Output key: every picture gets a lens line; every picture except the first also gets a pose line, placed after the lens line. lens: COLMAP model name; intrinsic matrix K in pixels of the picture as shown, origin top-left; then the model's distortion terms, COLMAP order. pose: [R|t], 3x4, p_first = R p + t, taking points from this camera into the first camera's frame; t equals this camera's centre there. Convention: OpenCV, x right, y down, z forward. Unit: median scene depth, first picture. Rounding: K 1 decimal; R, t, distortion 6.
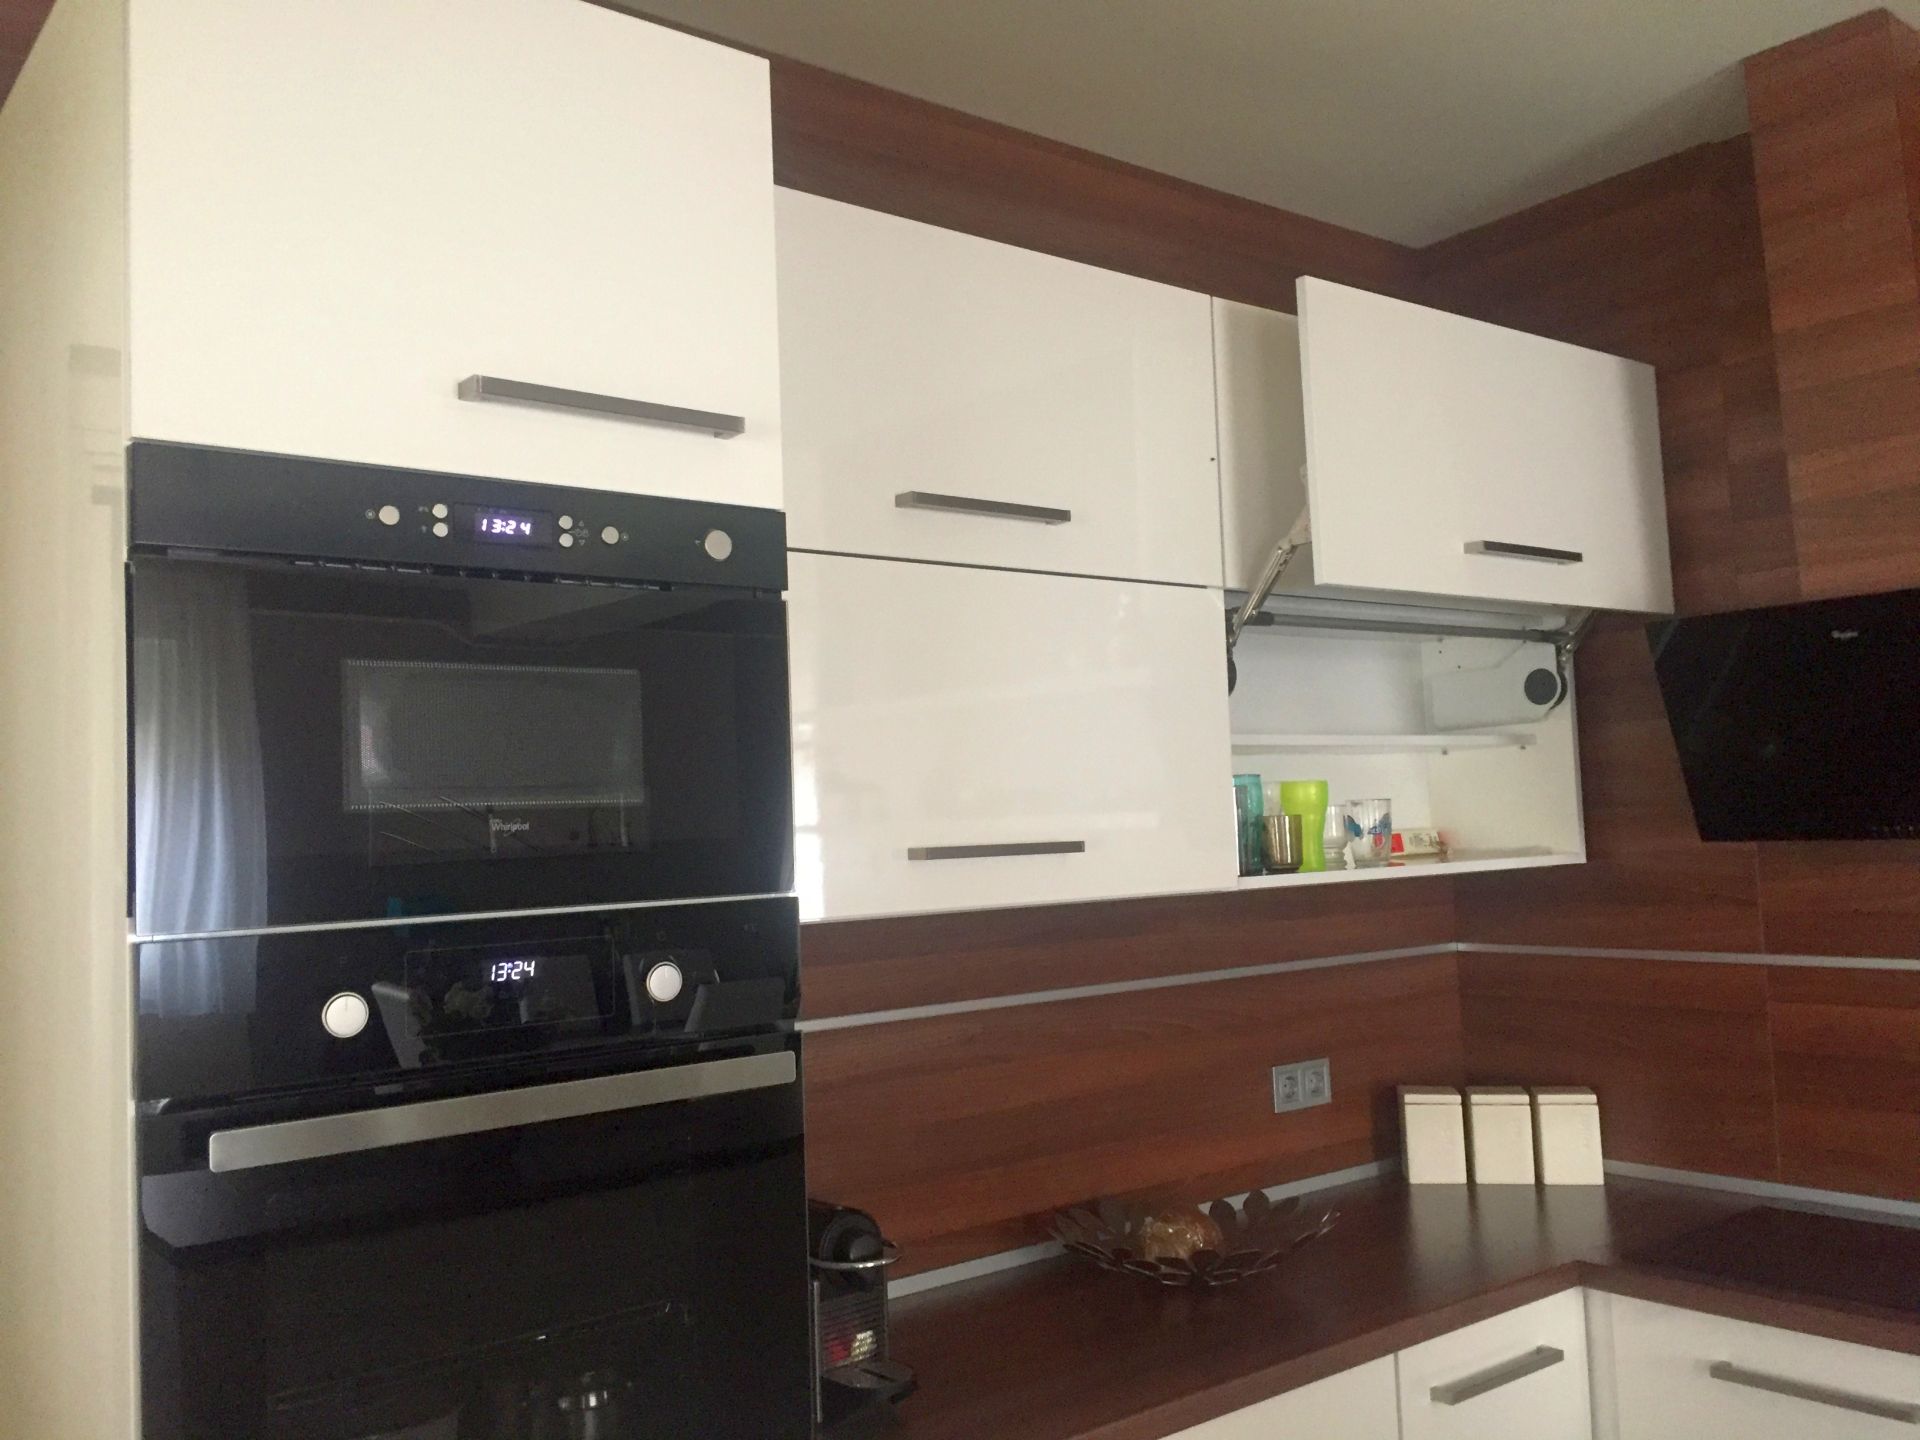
lens RADIAL K [[1619.0, 0, 957.9], [0, 1619.0, 728.4], [0, 0, 1]] dist [0.093058, -0.133388]
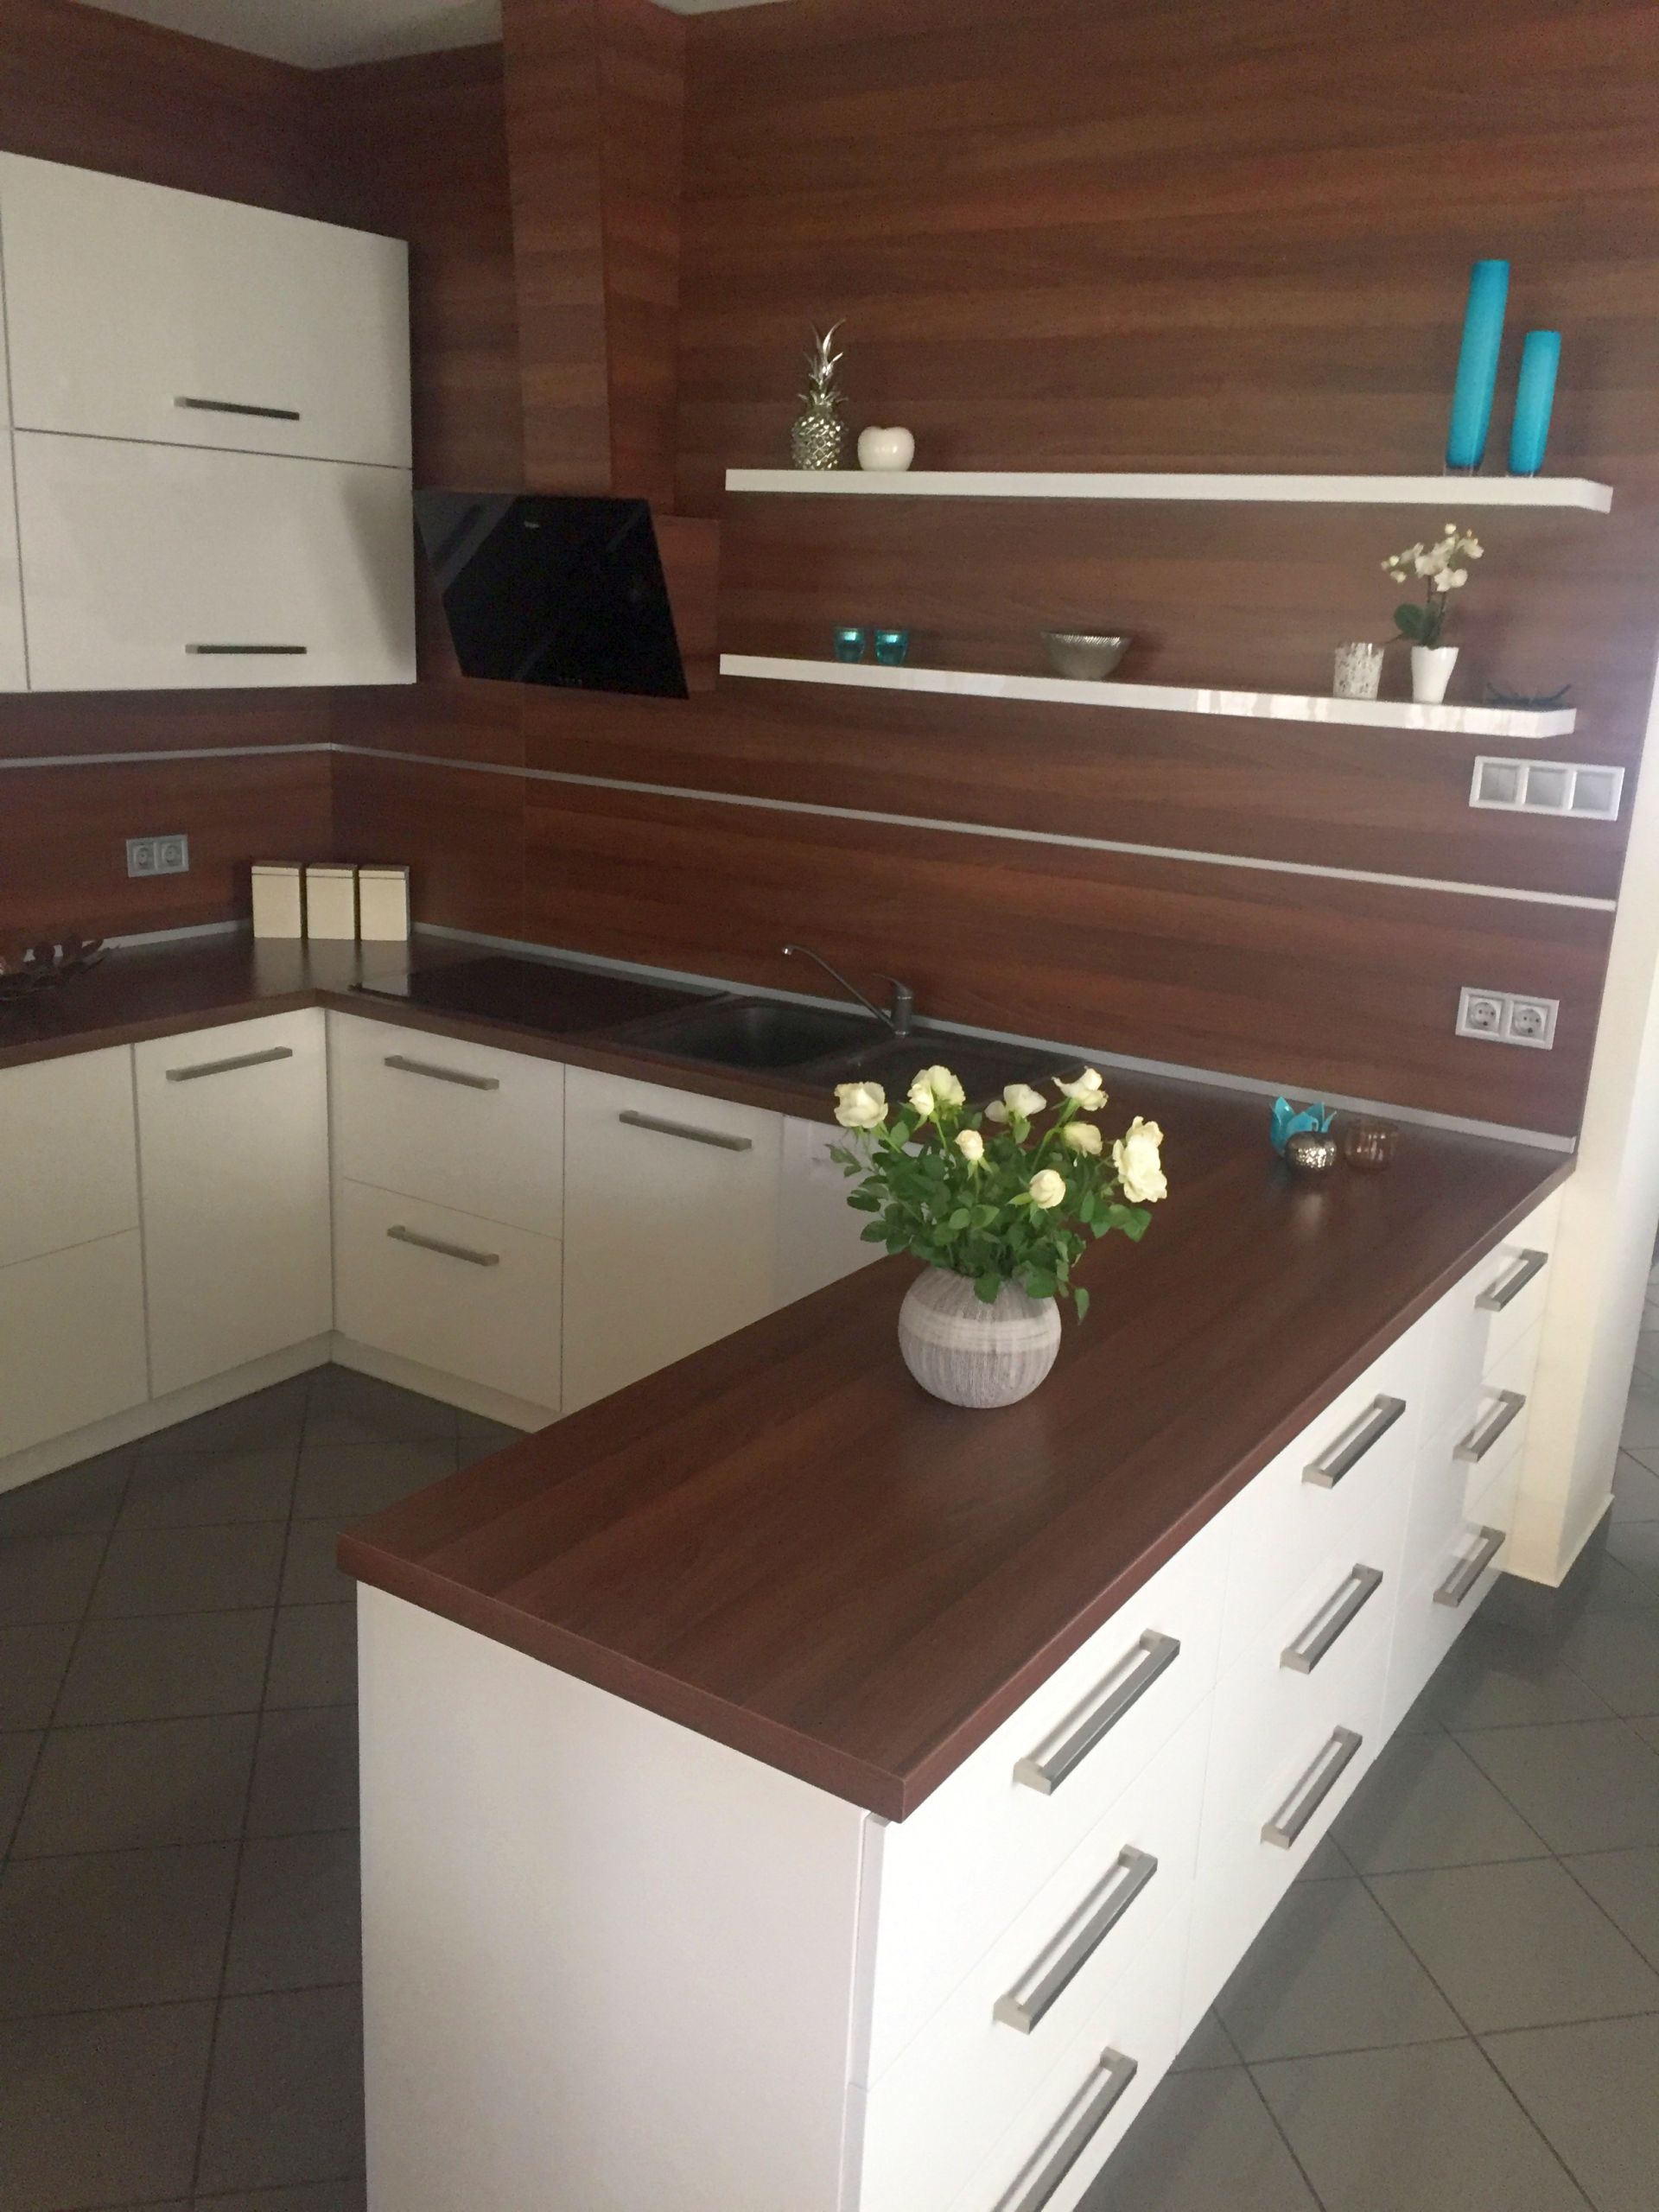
lens RADIAL K [[1865.3, 0, 838.2], [0, 1865.3, 1099.4], [0, 0, 1]] dist [0.093058, -0.133388]
pose [[0.945658, -0.002553, 0.325152, 0.272973], [-0.105083, 0.943912, 0.313031, -0.115123], [-0.307714, -0.330189, 0.892349, -0.524429]]
